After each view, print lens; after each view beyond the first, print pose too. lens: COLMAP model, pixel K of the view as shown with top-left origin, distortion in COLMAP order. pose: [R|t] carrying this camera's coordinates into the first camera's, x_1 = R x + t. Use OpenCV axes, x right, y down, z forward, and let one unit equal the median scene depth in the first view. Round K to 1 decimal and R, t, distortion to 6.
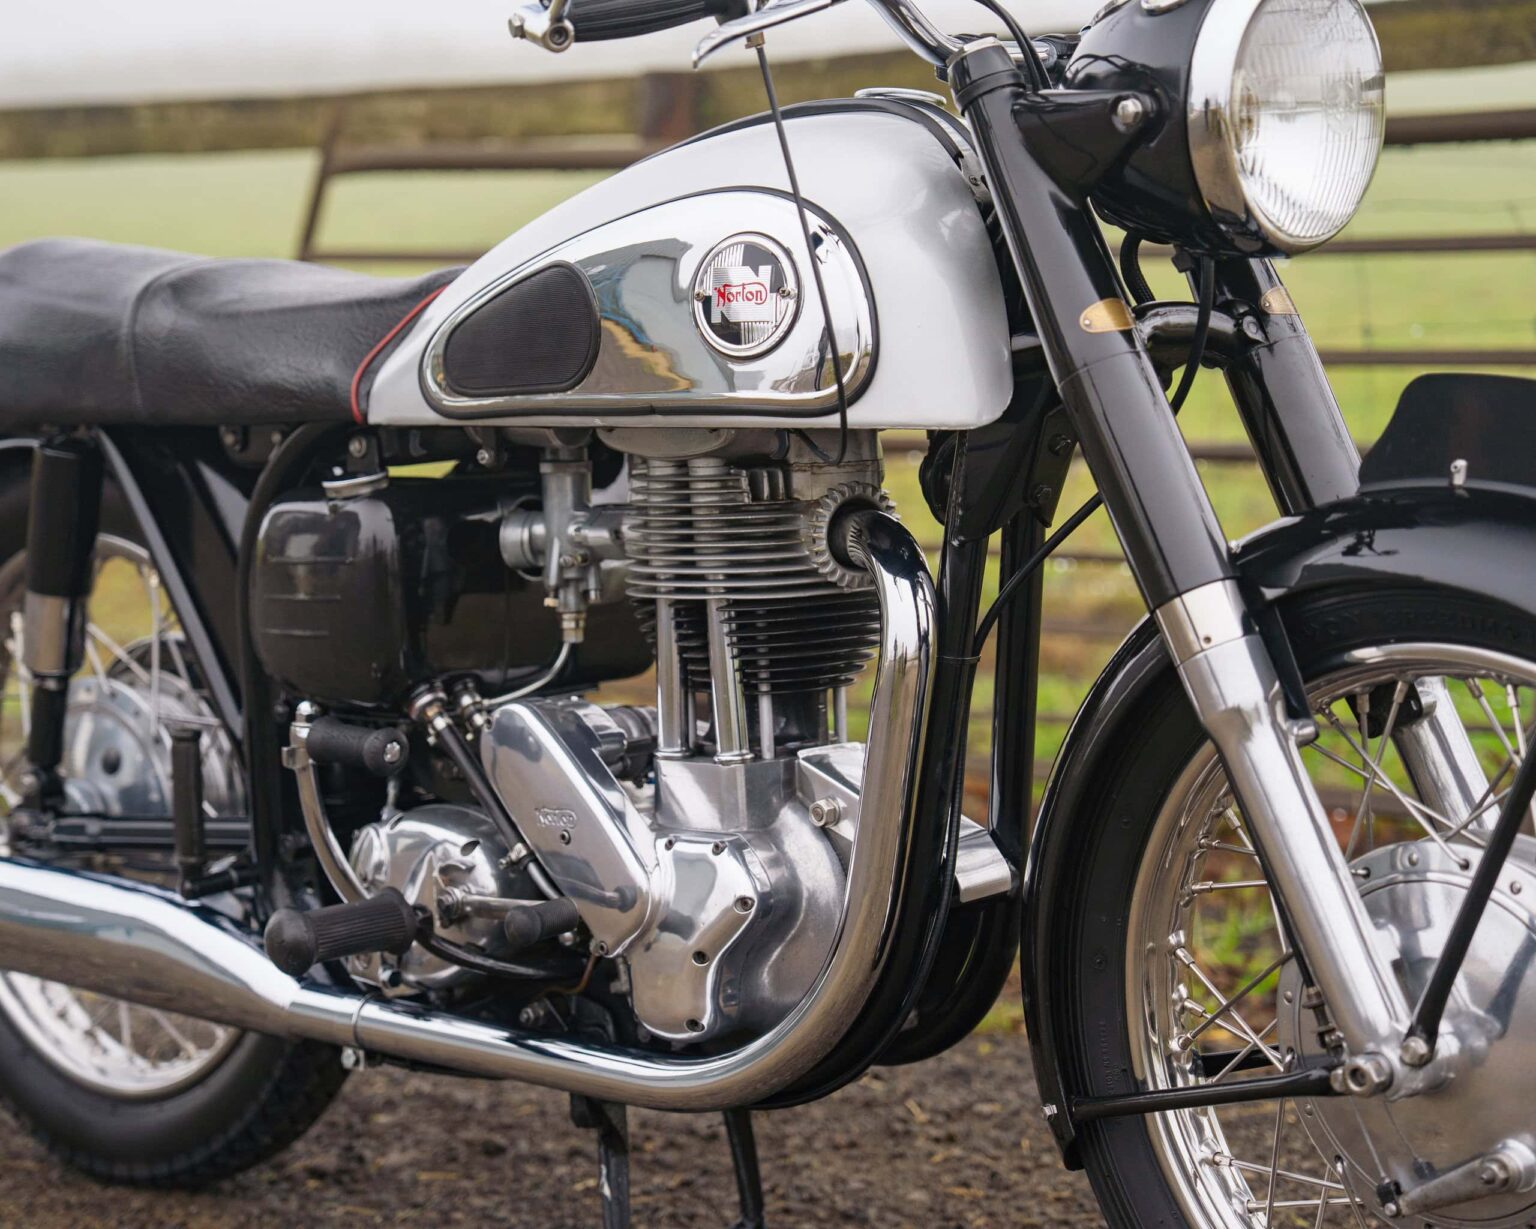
lens RADIAL K [[2840.4, 0, 616.8], [0, 2840.4, 543.2], [0, 0, 1]] dist [0.241869, -0.281533]
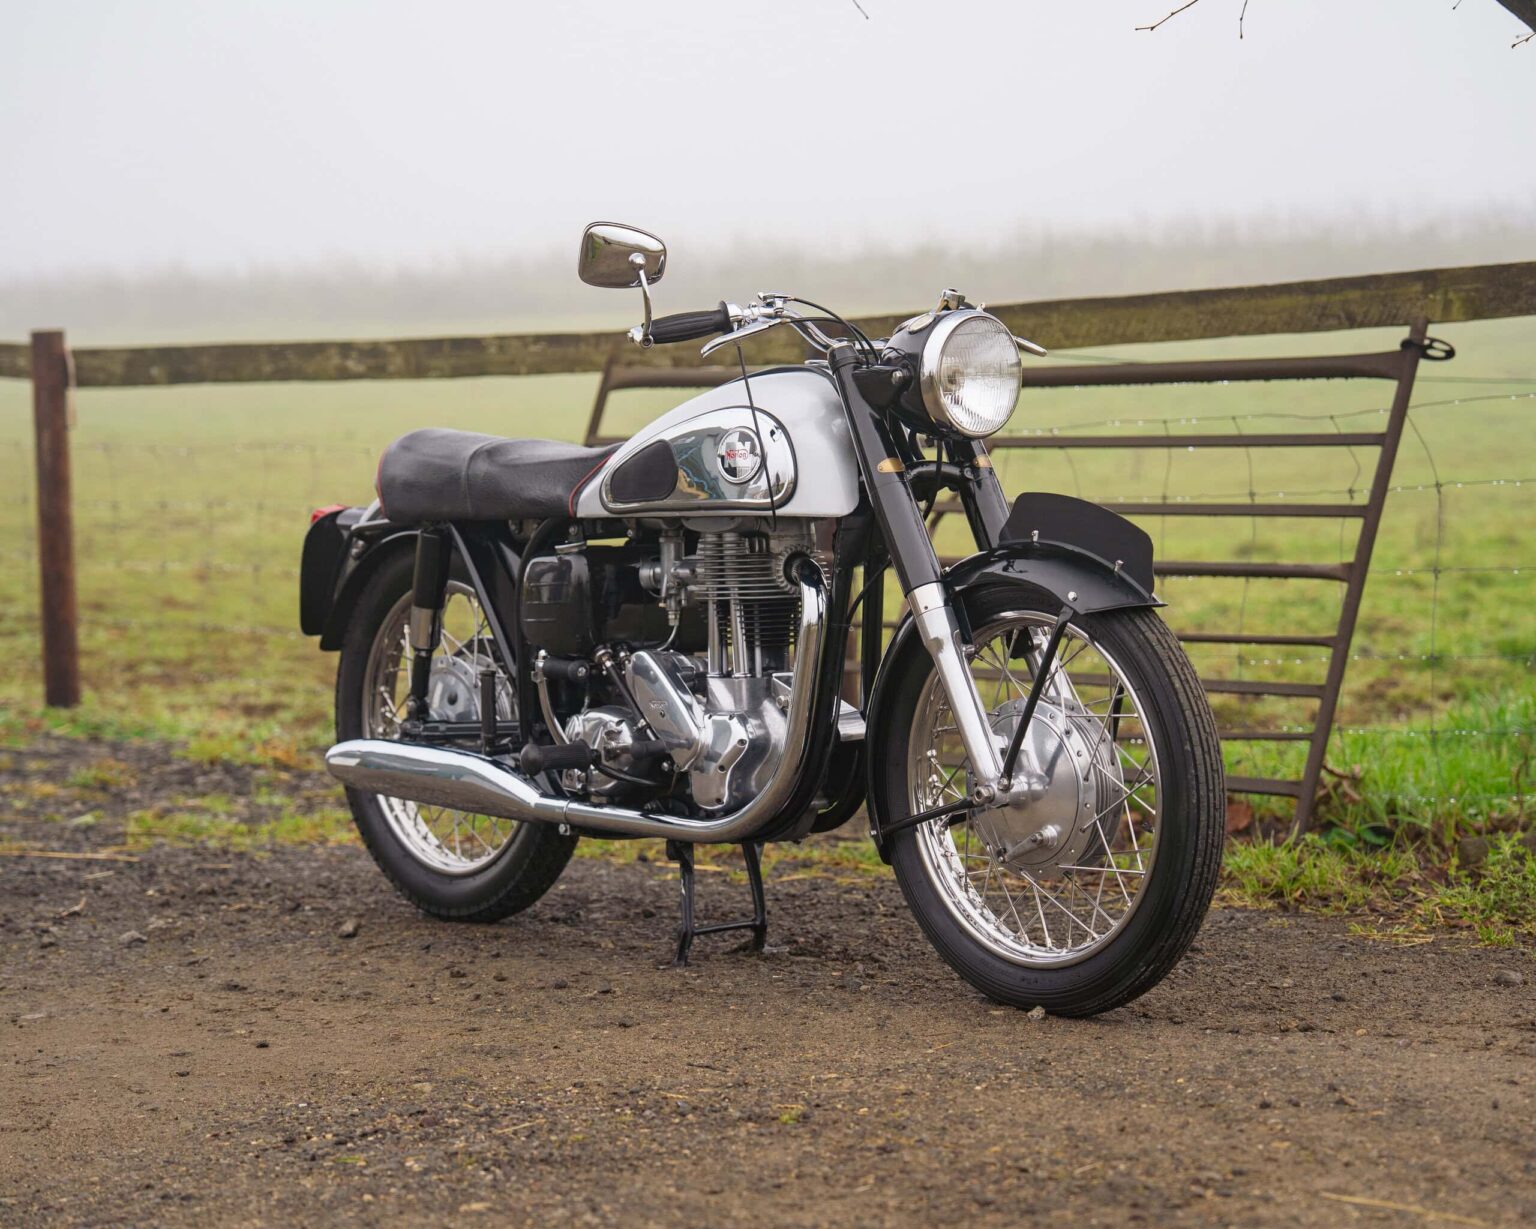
lens RADIAL K [[2840.4, 0, 616.8], [0, 2840.4, 543.2], [0, 0, 1]] dist [0.241869, -0.281533]
pose [[0.991920, 0.014065, -0.126086, 0.204476], [-0.022540, 0.997562, -0.066044, 0.113742], [0.124849, 0.068352, 0.989818, -1.048727]]
